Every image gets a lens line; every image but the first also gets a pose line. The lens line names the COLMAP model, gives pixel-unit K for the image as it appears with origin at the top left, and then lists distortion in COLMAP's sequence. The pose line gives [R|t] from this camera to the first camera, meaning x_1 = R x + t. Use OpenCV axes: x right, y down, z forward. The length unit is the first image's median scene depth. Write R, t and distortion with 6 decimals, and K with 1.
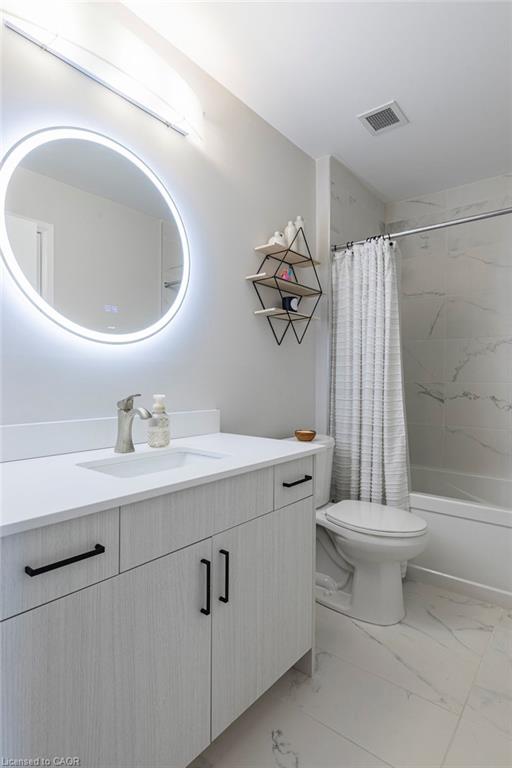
lens RADIAL K [[416.3, 0, 256.0], [0, 416.3, 384.0], [0, 0, 1]] dist [-0.005428, -0.000317]
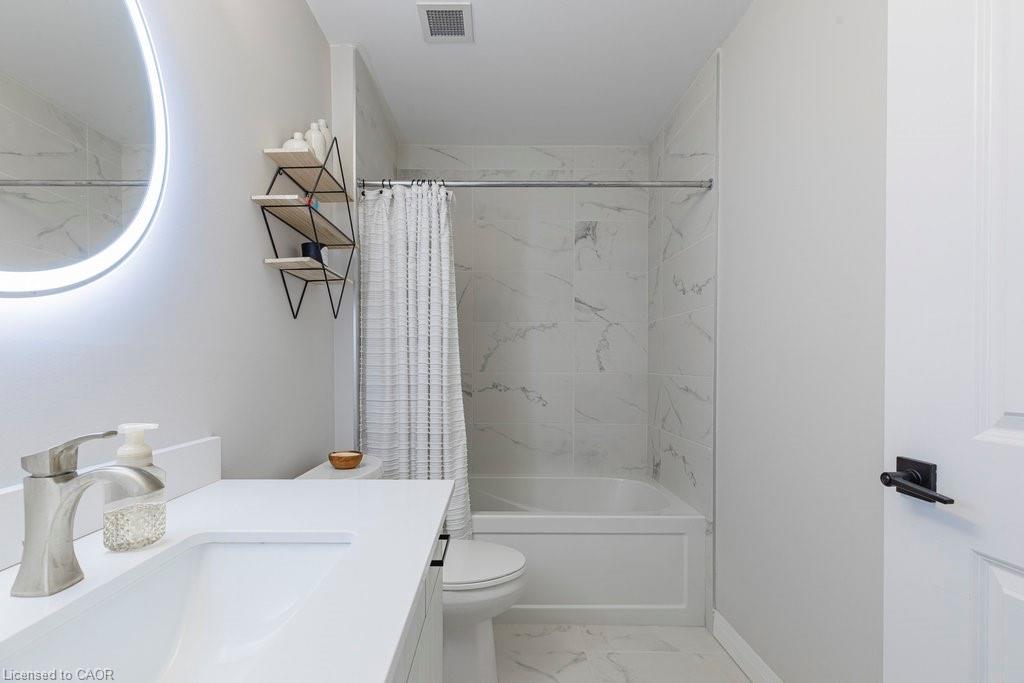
lens RADIAL K [[487.9, 0, 508.6], [0, 487.9, 369.6], [0, 0, 1]] dist [0.002656, 0.000548]
pose [[0.770517, -0.012018, 0.637307, -0.163070], [0.011823, 0.999920, 0.004560, -0.017347], [-0.637310, 0.004021, 0.770597, 0.238523]]
